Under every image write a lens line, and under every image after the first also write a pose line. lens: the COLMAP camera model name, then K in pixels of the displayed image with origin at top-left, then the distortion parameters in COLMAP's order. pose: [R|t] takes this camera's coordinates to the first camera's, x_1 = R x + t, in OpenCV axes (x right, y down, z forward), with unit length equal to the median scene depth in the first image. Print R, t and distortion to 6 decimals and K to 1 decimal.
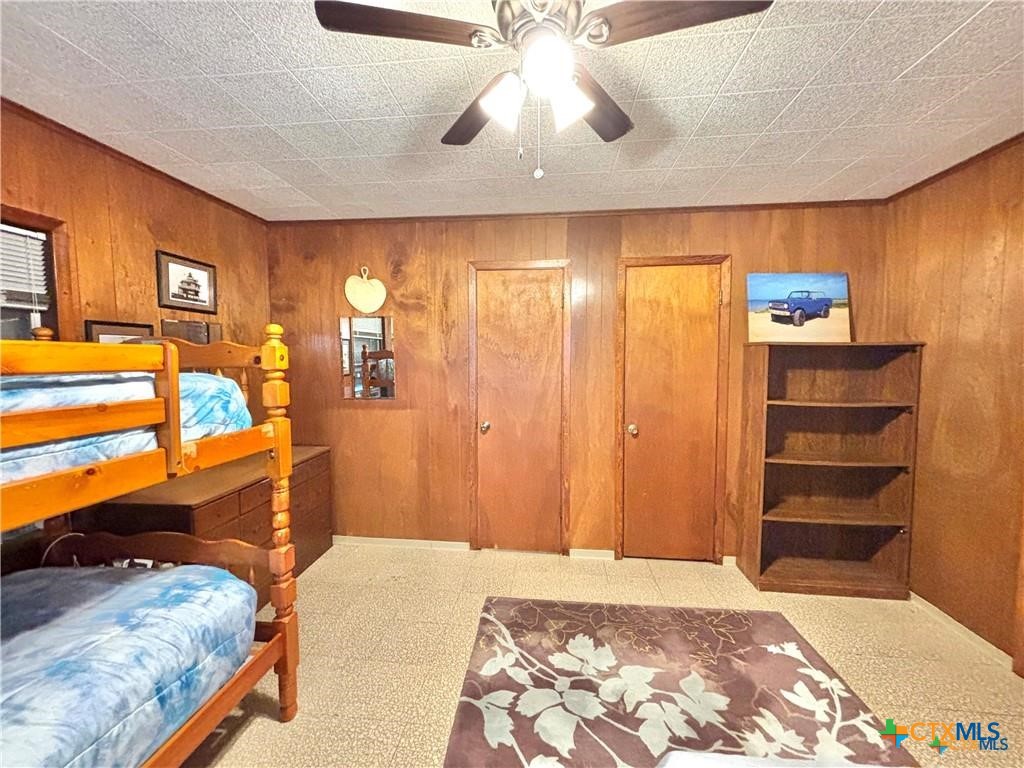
lens RADIAL K [[407.9, 0, 513.7], [0, 407.9, 378.1], [0, 0, 1]] dist [0.003480, -0.001925]
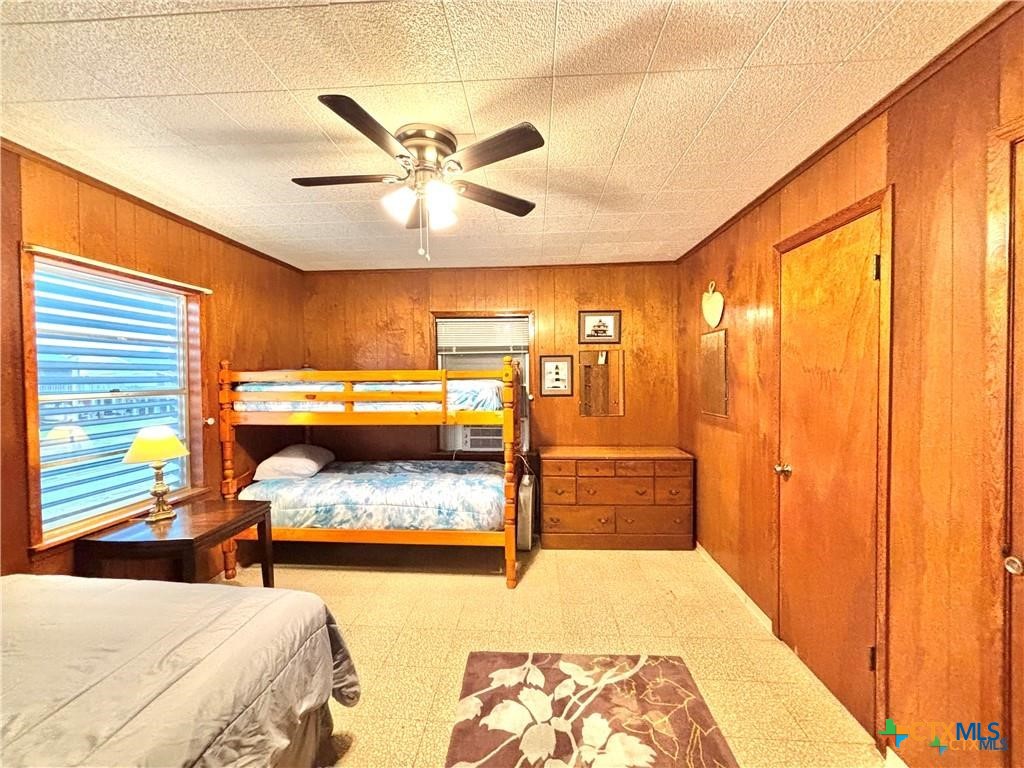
lens RADIAL K [[407.9, 0, 512.9], [0, 407.9, 384.6], [0, 0, 1]] dist [0.003480, -0.001925]
pose [[0.051816, 0.028429, -0.998252, 0.909619], [-0.043956, 0.998691, 0.026160, -0.041675], [0.997689, 0.042523, 0.052998, 0.717296]]
